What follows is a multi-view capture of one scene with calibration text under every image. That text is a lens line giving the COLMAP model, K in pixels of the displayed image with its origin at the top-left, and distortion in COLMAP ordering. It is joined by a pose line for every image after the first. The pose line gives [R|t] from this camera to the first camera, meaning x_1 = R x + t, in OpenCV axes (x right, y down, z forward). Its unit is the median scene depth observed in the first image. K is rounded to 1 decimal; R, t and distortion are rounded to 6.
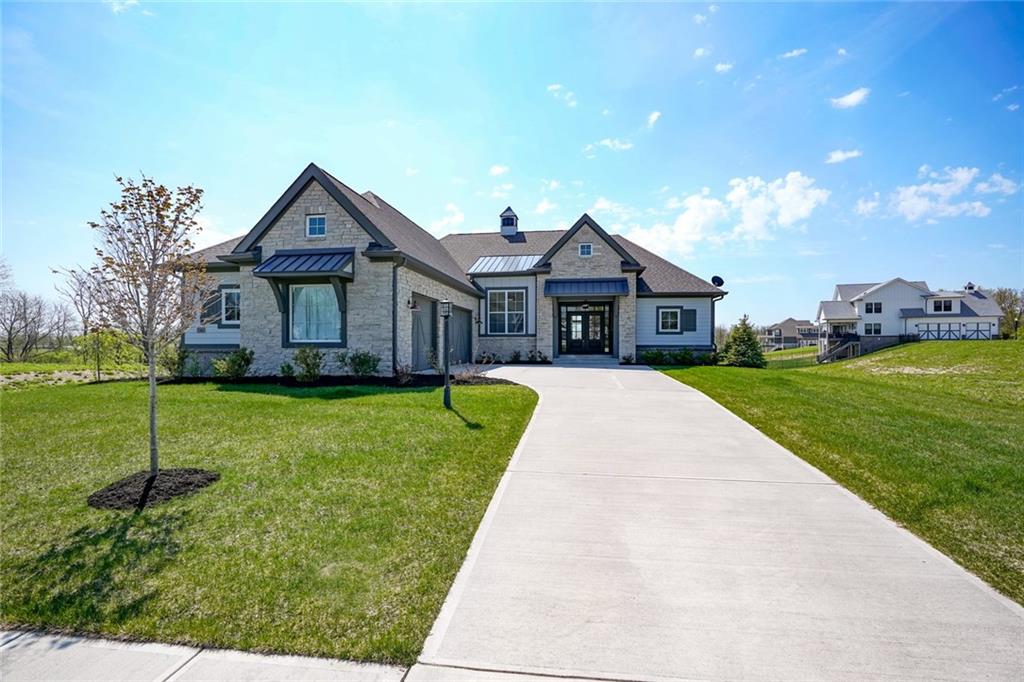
lens RADIAL K [[463.2, 0, 510.1], [0, 463.2, 344.9], [0, 0, 1]] dist [-0.014176, 0.007370]
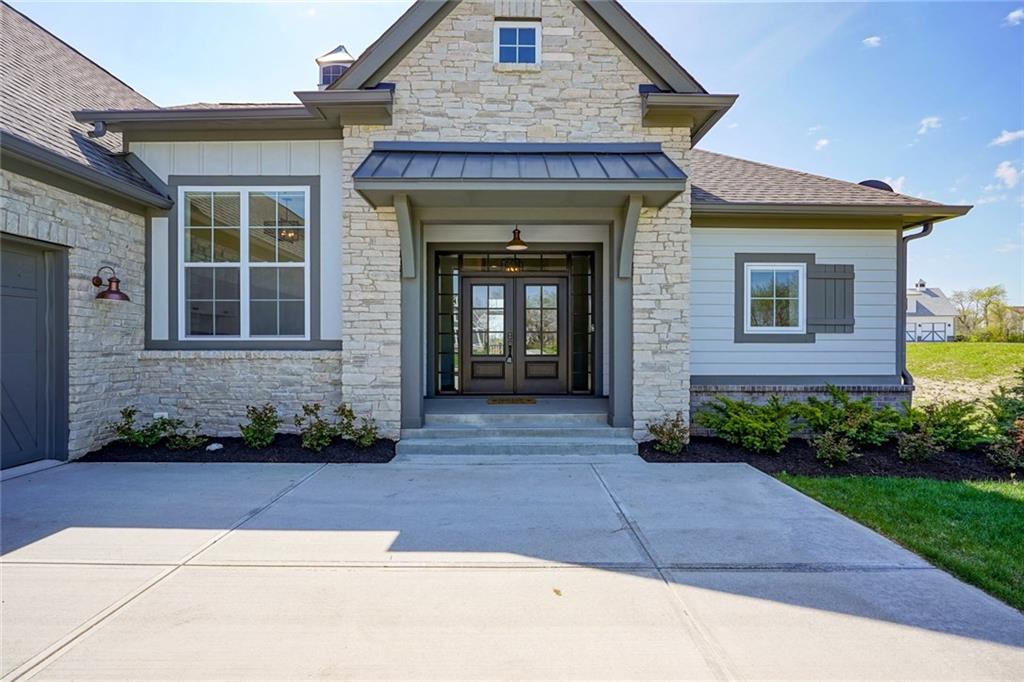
lens RADIAL K [[463.2, 0, 510.1], [0, 463.2, 344.9], [0, 0, 1]] dist [-0.014176, 0.007370]
pose [[0.986913, -0.001194, 0.161252, 0.112413], [0.000891, 0.999998, 0.001952, -0.021616], [-0.161254, -0.001783, 0.986911, 0.716473]]
